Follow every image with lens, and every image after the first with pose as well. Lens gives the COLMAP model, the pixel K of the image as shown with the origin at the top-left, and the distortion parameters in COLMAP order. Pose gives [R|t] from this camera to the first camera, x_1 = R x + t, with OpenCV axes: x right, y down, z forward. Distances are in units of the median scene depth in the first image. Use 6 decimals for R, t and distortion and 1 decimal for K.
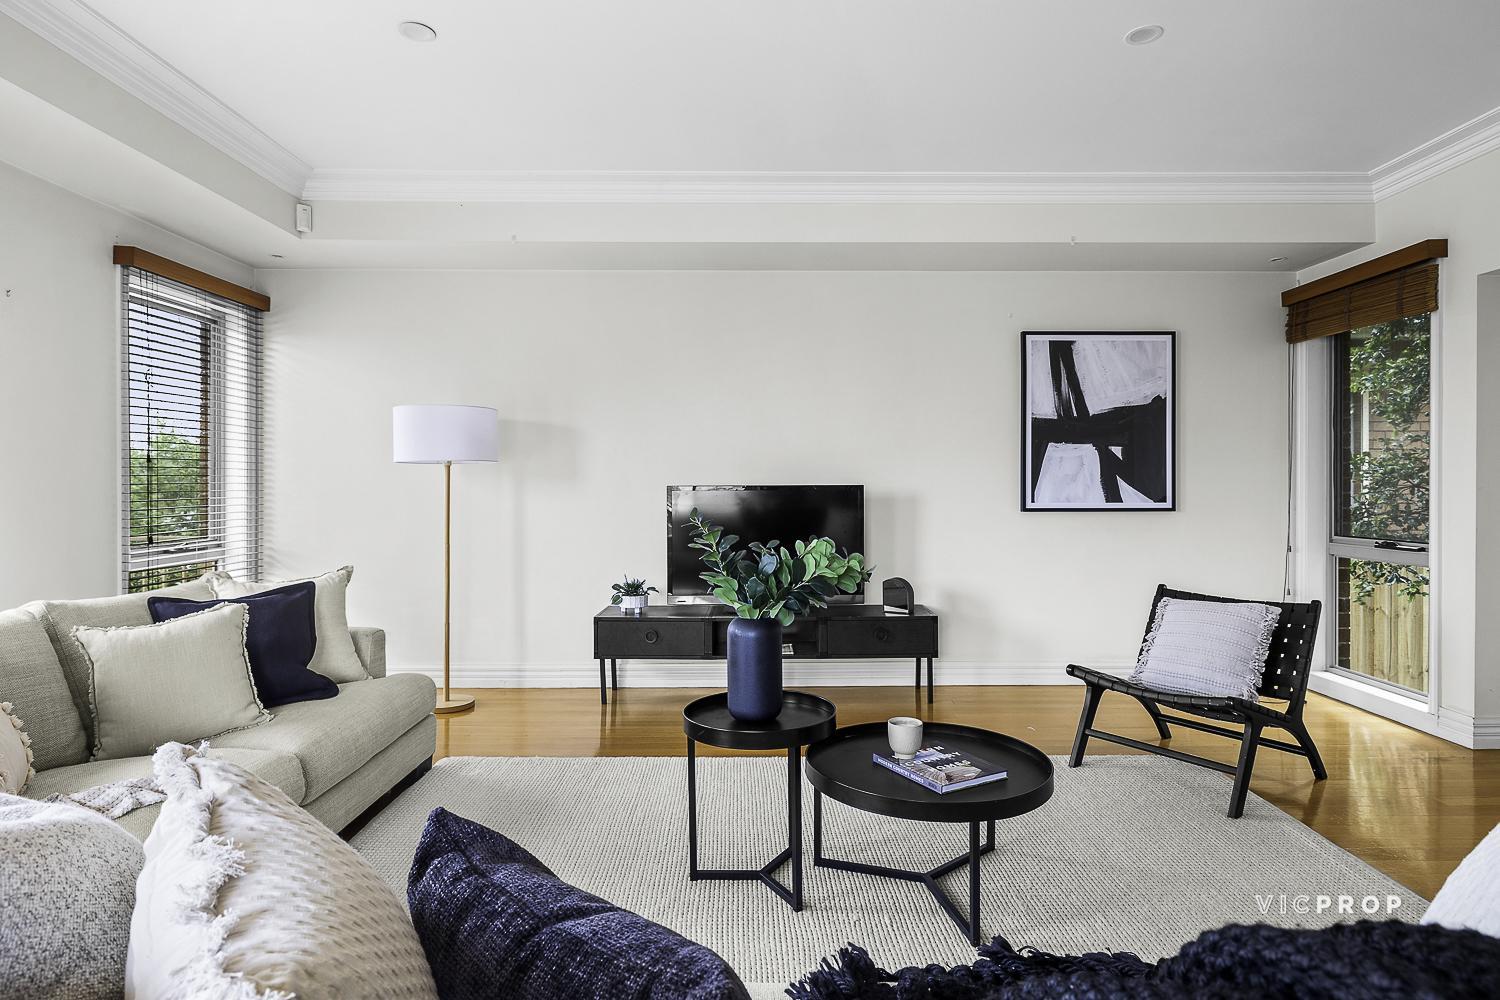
lens RADIAL K [[837.0, 0, 750.4], [0, 837.0, 492.2], [0, 0, 1]] dist [0.001573, 0.000112]
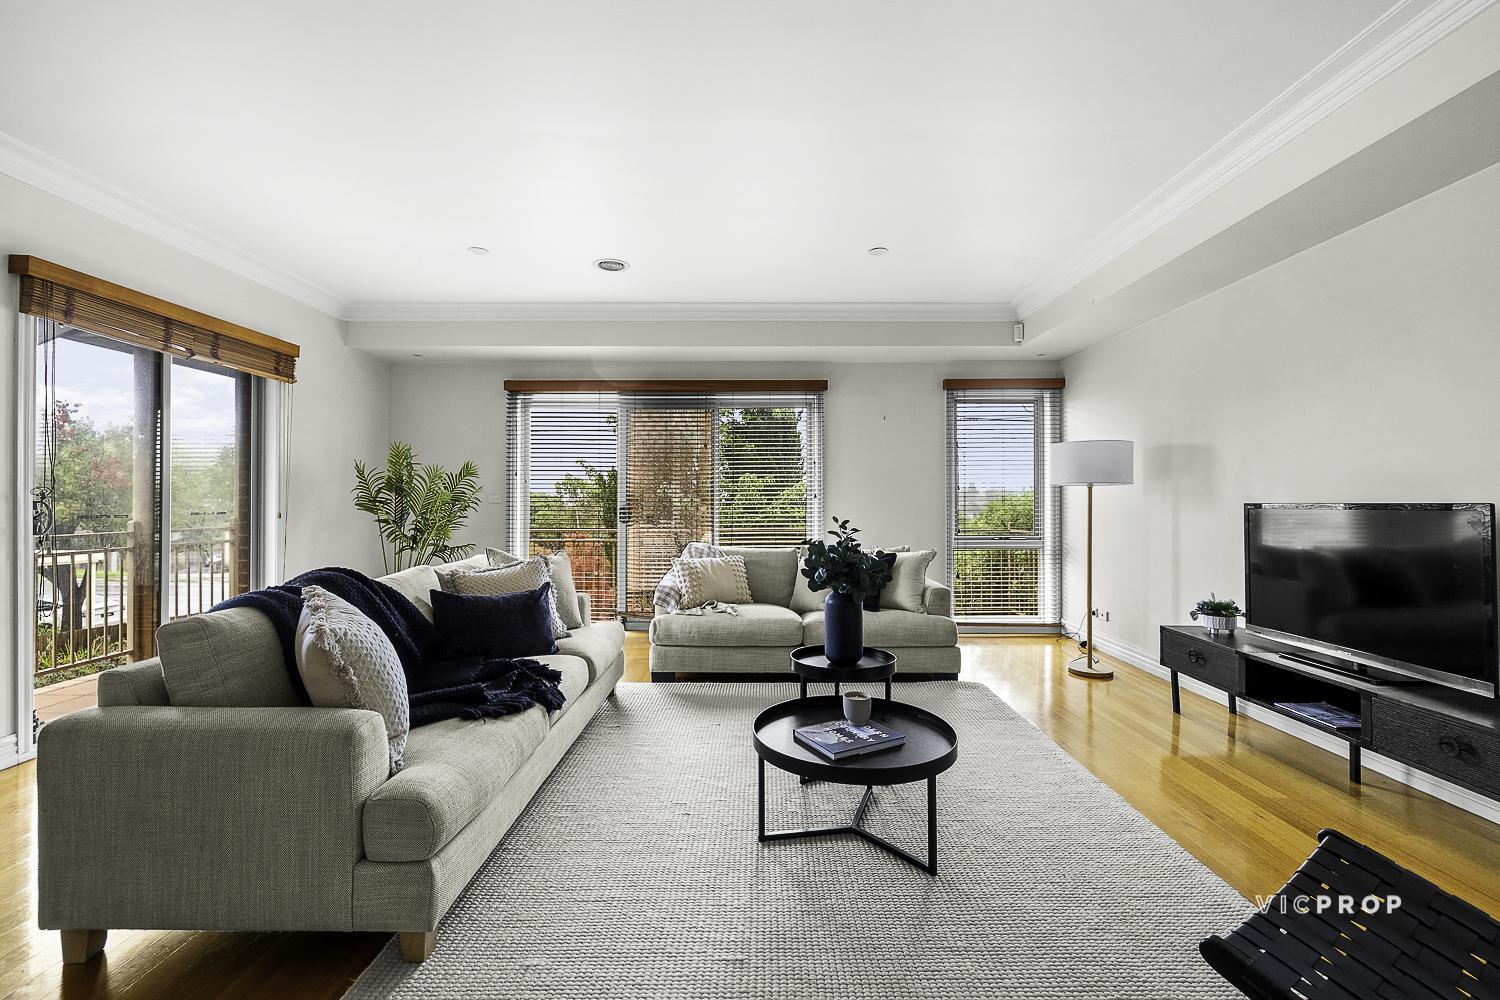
lens RADIAL K [[631.3, 0, 751.9], [0, 631.3, 494.3], [0, 0, 1]] dist [0.002044, 0.000221]
pose [[-0.019279, -0.000568, -0.999814, 0.618013], [-0.016240, 0.999868, -0.000255, -0.010290], [0.999682, 0.016232, -0.019285, 0.474894]]
